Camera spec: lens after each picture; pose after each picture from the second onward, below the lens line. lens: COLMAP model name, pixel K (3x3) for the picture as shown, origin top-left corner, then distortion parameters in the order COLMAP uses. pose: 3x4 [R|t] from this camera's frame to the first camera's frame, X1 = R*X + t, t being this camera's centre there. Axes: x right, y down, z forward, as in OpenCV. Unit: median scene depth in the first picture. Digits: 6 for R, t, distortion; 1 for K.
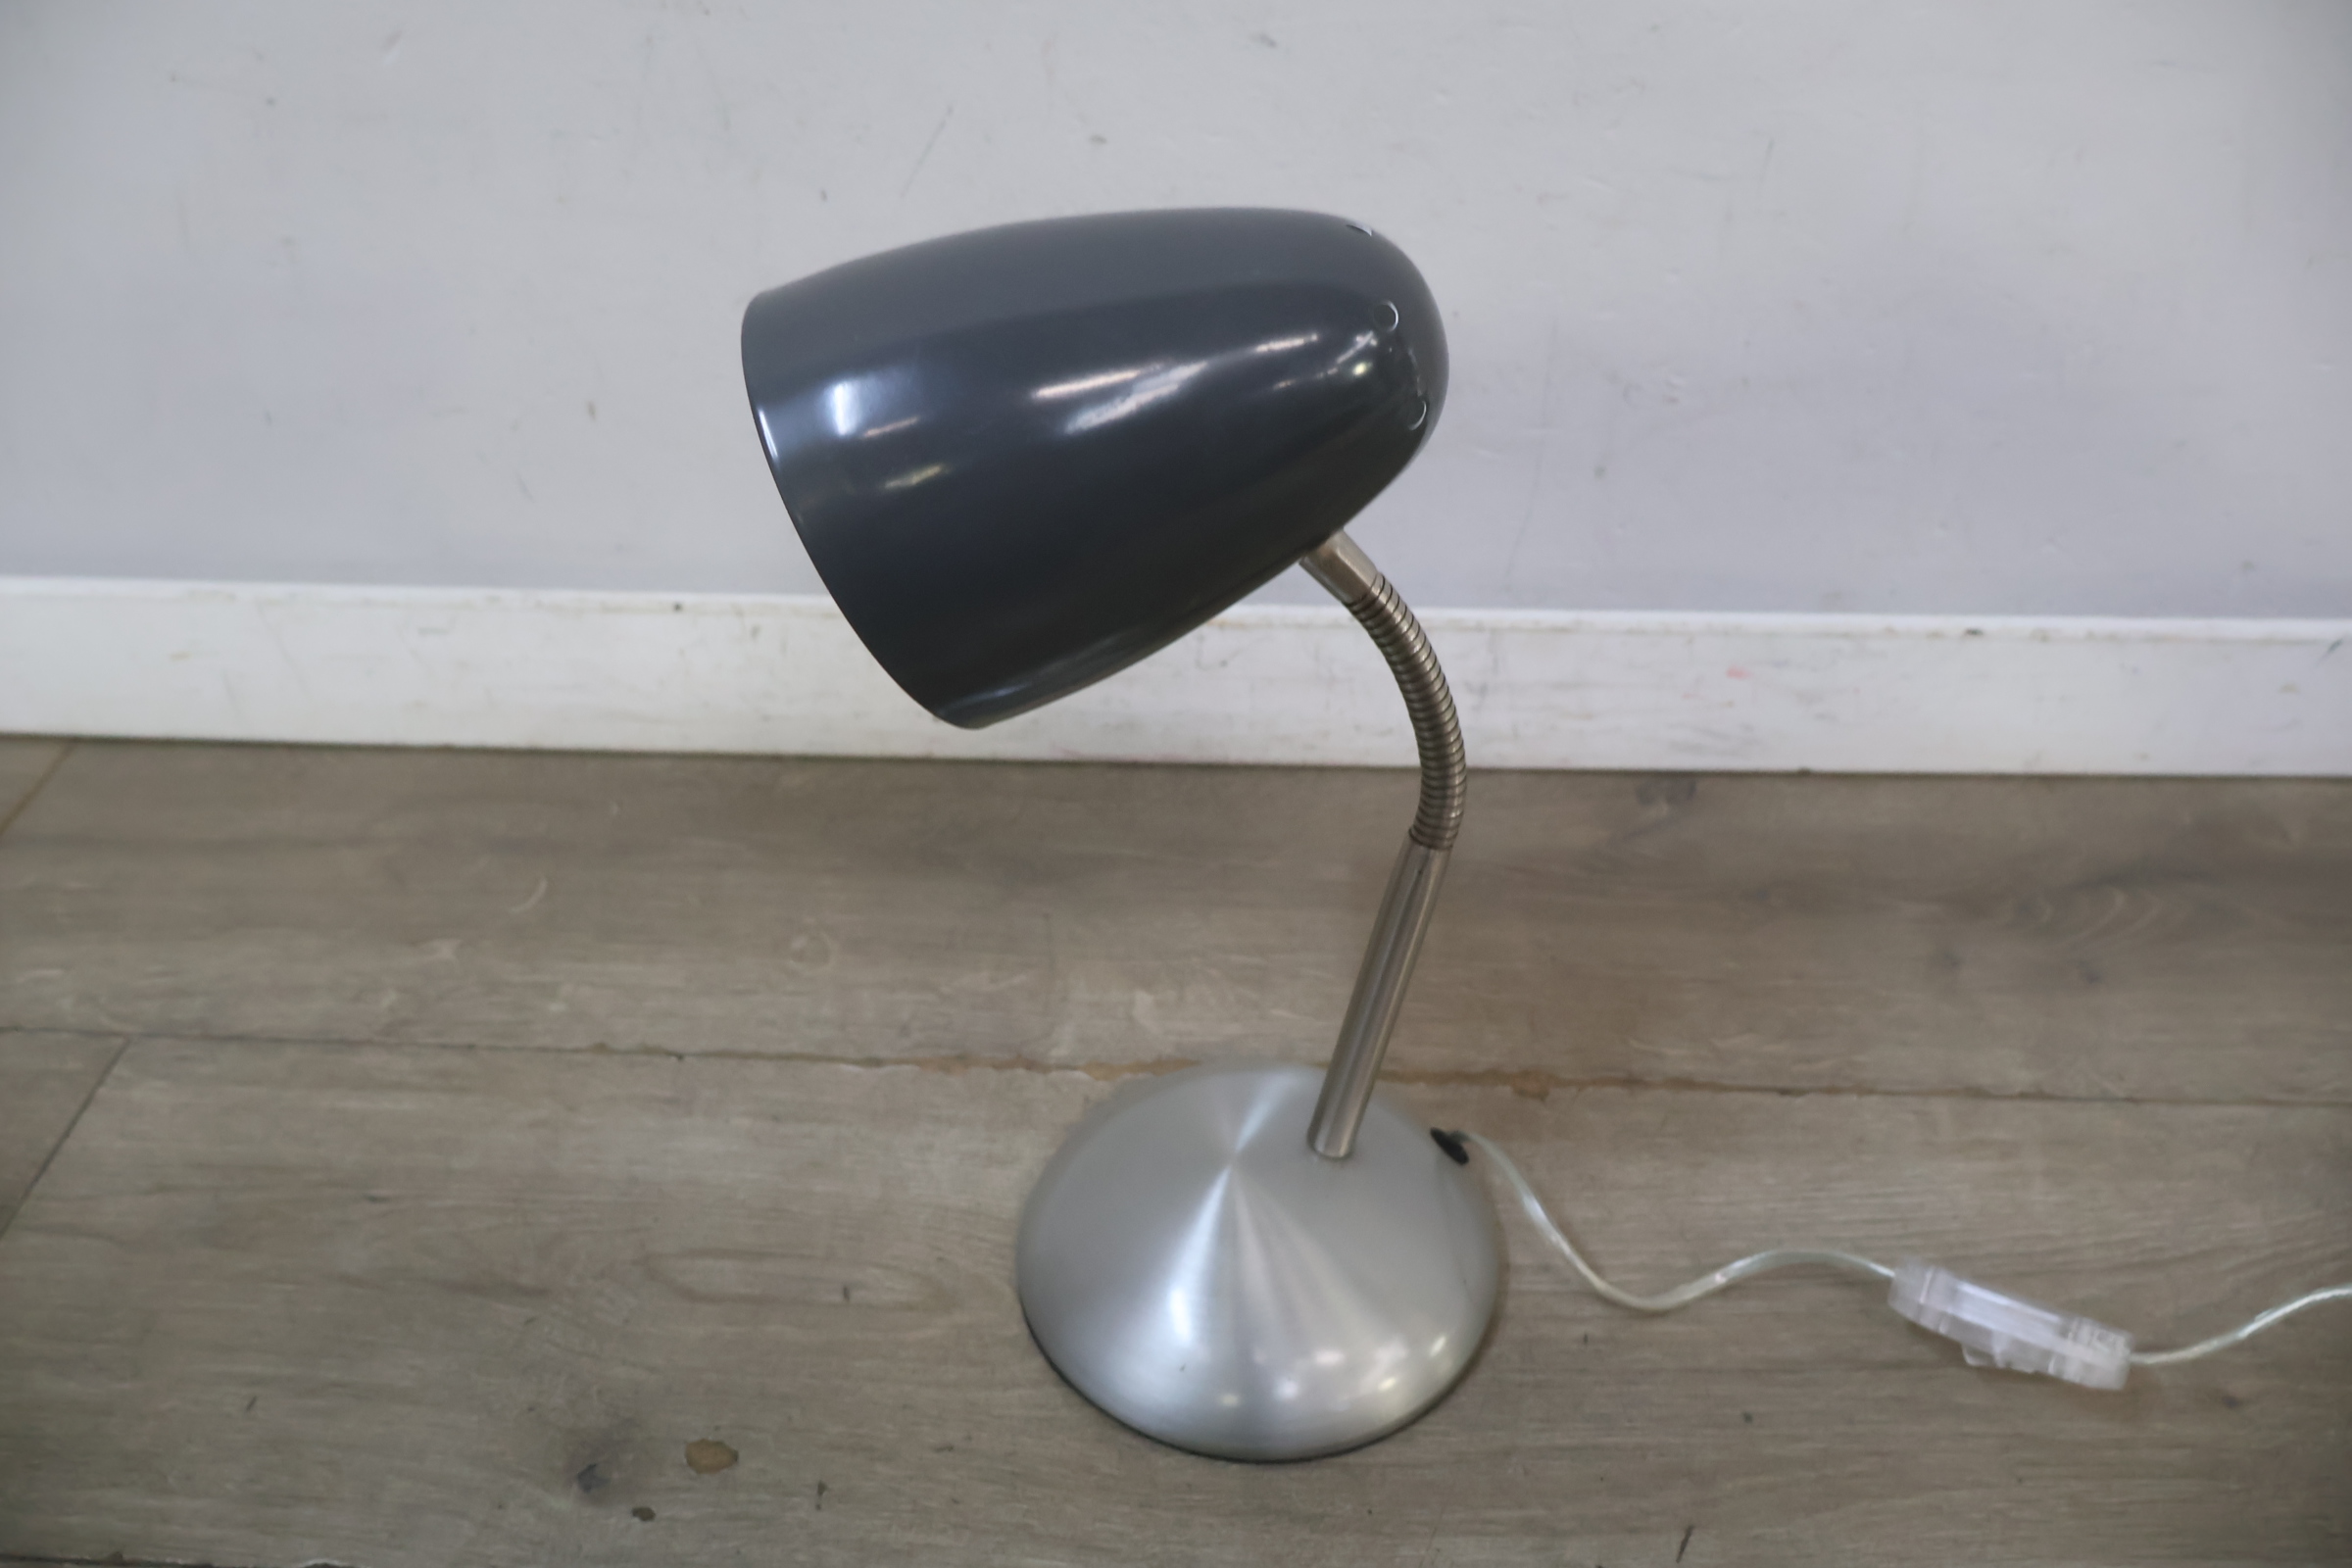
lens RADIAL K [[1970.6, 0, 1163.6], [0, 1970.6, 789.6], [0, 0, 1]] dist [0.006768, -0.005124]
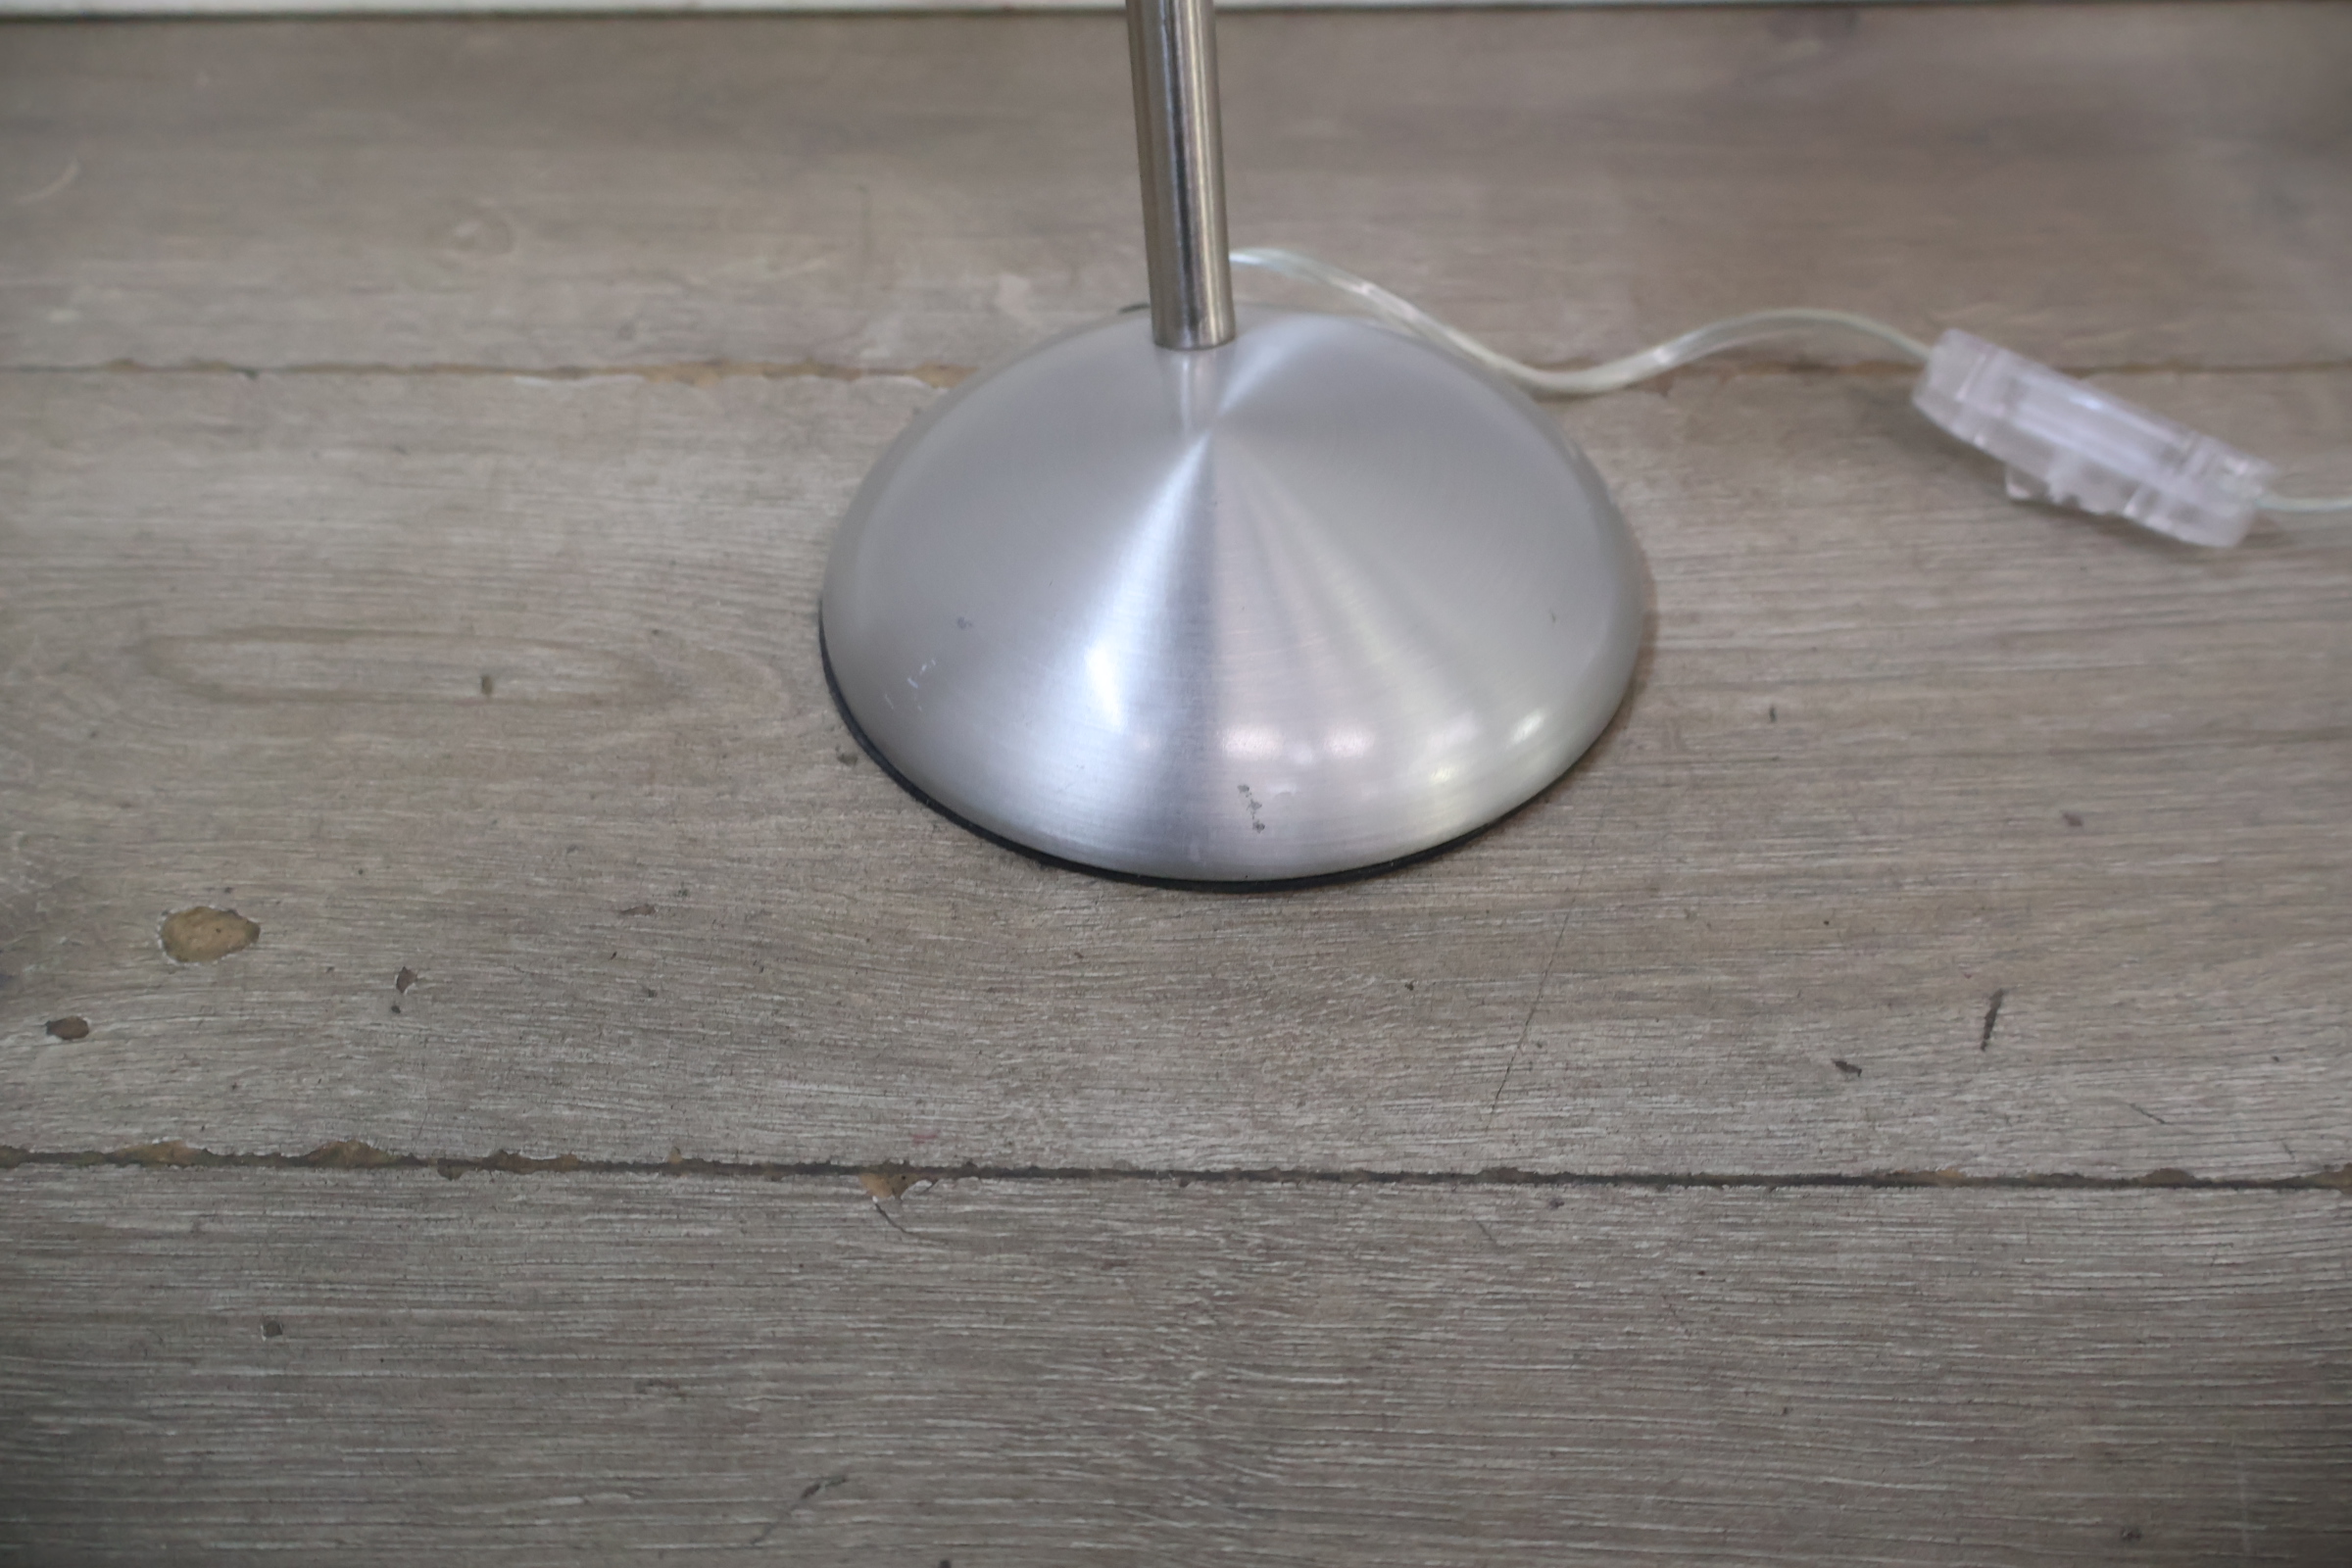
lens RADIAL K [[1971.7, 0, 1167.1], [0, 1971.7, 782.0], [0, 0, 1]] dist [-0.000282, 0.004563]
pose [[0.999441, -0.025106, 0.022075, 0.022113], [0.022097, 0.991614, 0.127330, 0.198366], [-0.025087, -0.126771, 0.991615, 0.388546]]
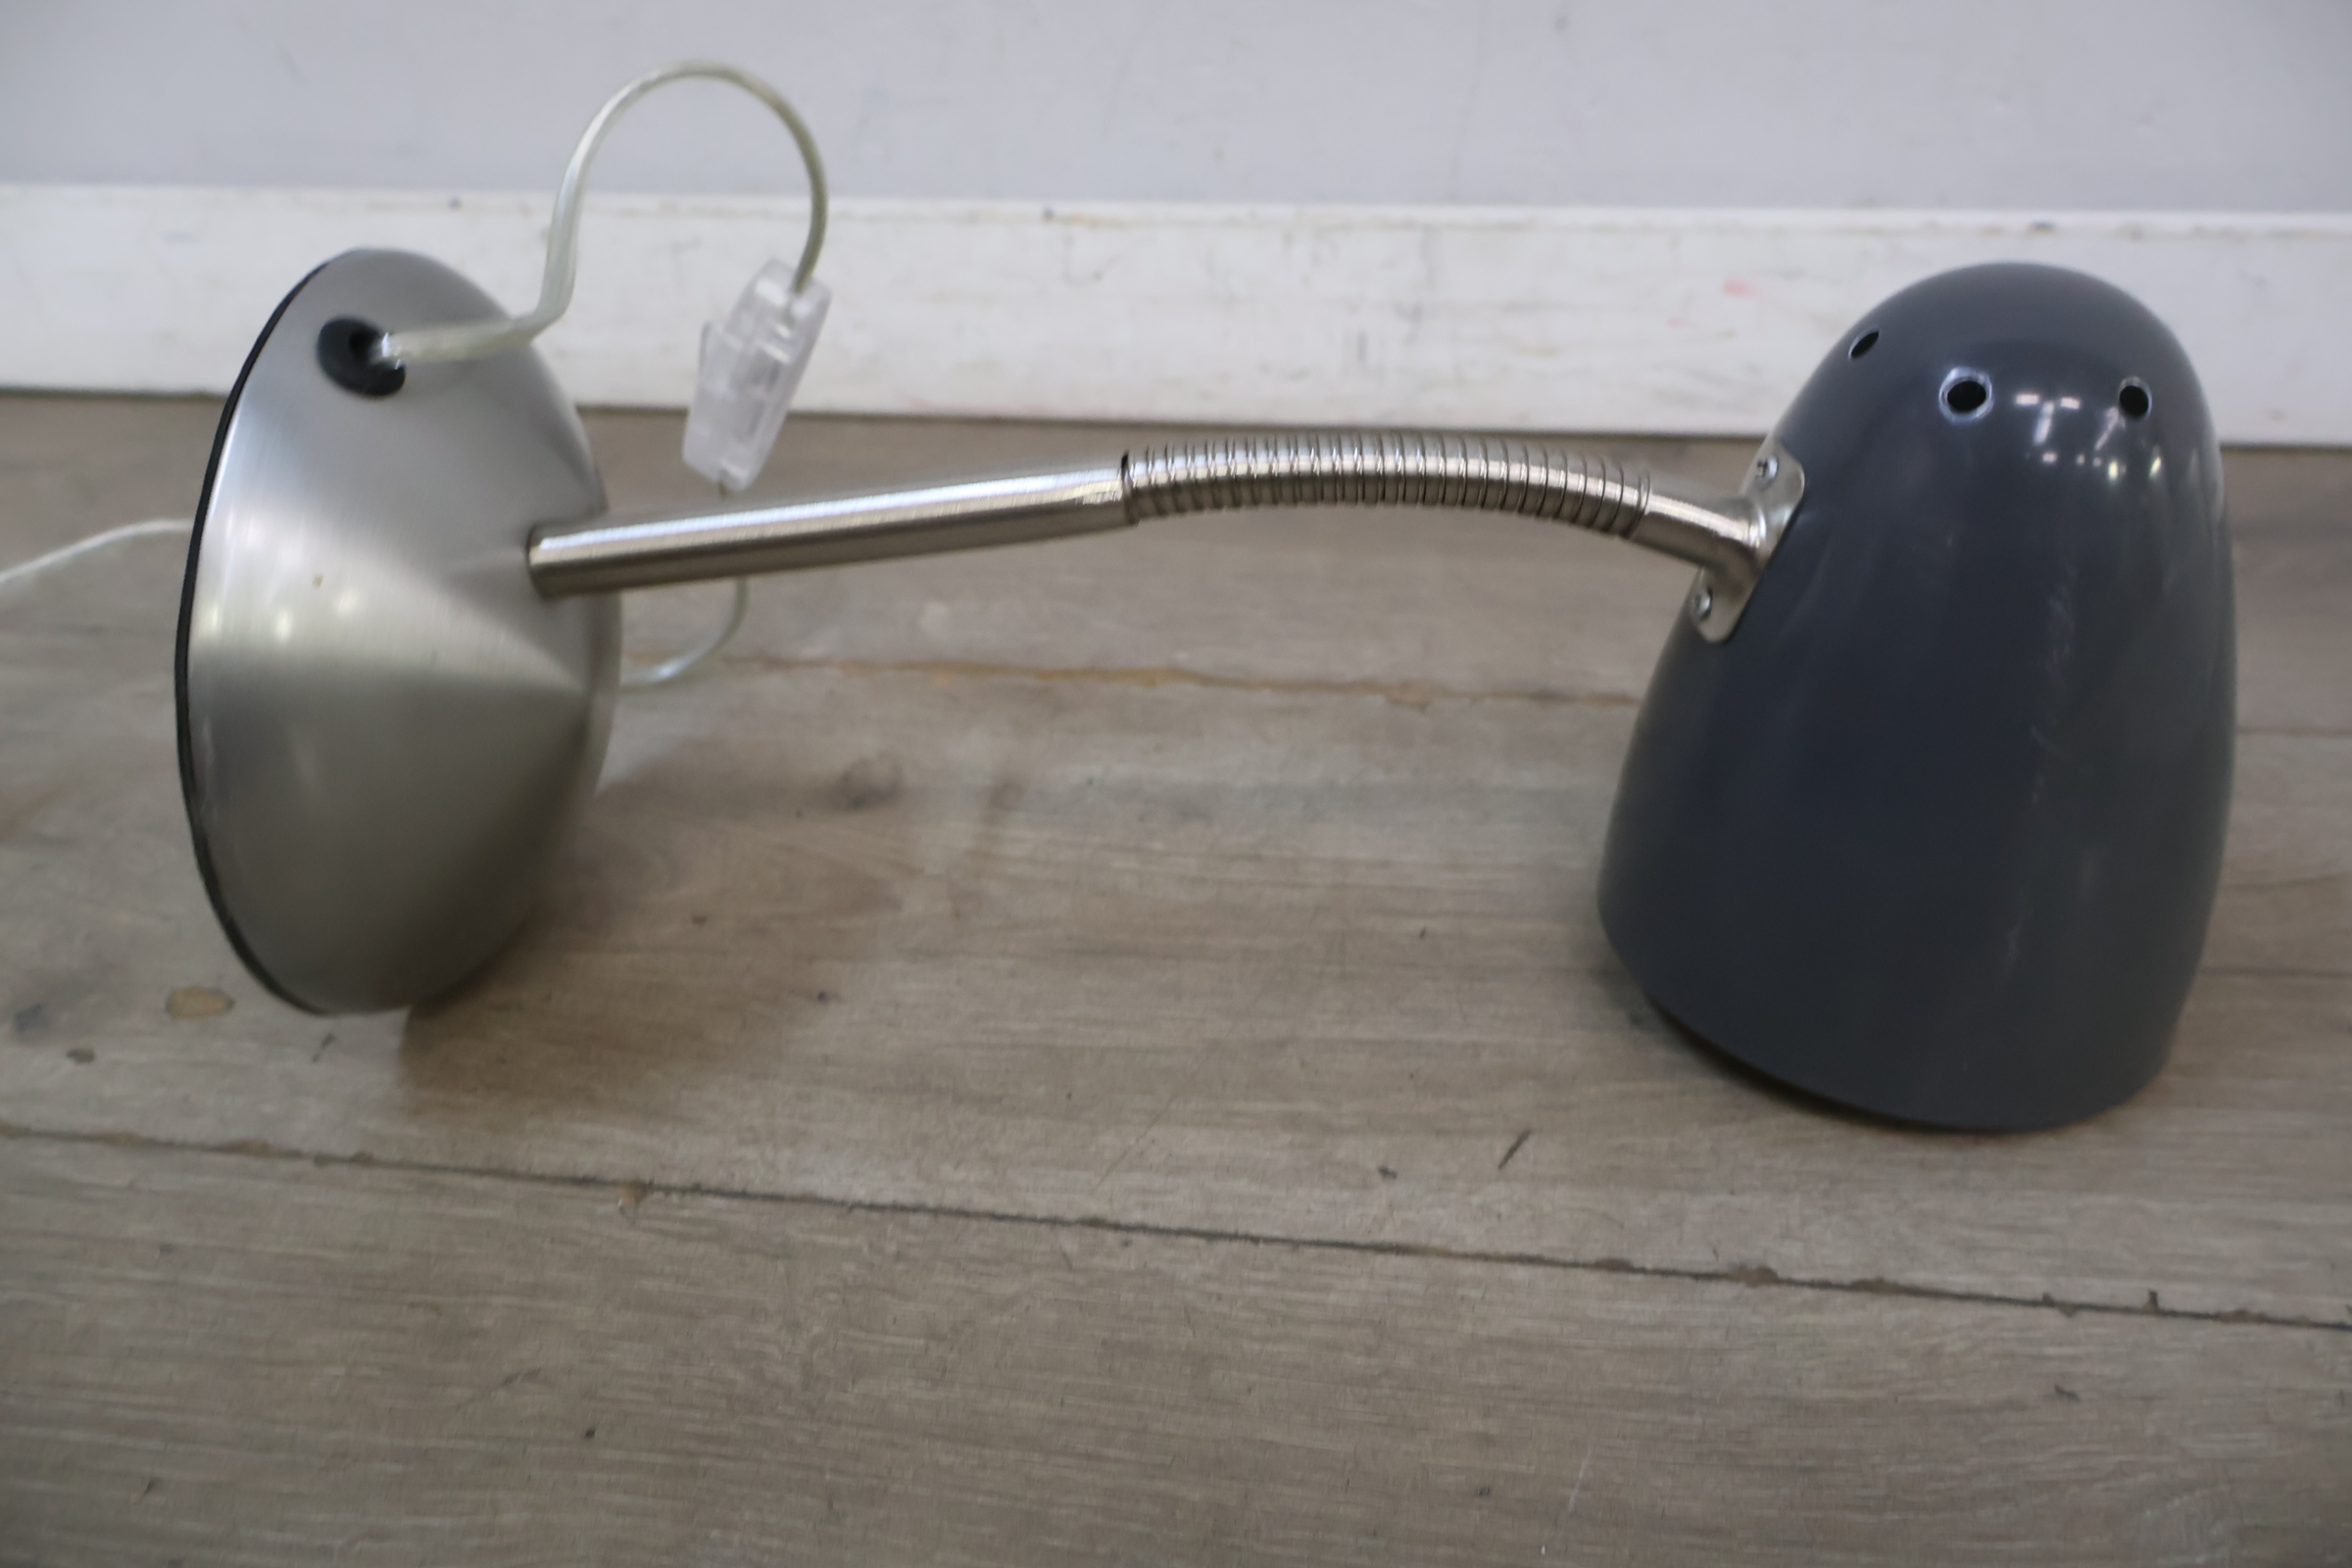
lens RADIAL K [[2000.8, 0, 1167.9], [0, 2000.8, 800.2], [0, 0, 1]] dist [0.012772, 0.004369]
pose [[0.996084, 0.036410, -0.080569, 0.160082], [-0.043550, 0.995105, -0.088710, 0.268077], [0.076945, 0.091871, 0.992794, 0.238165]]
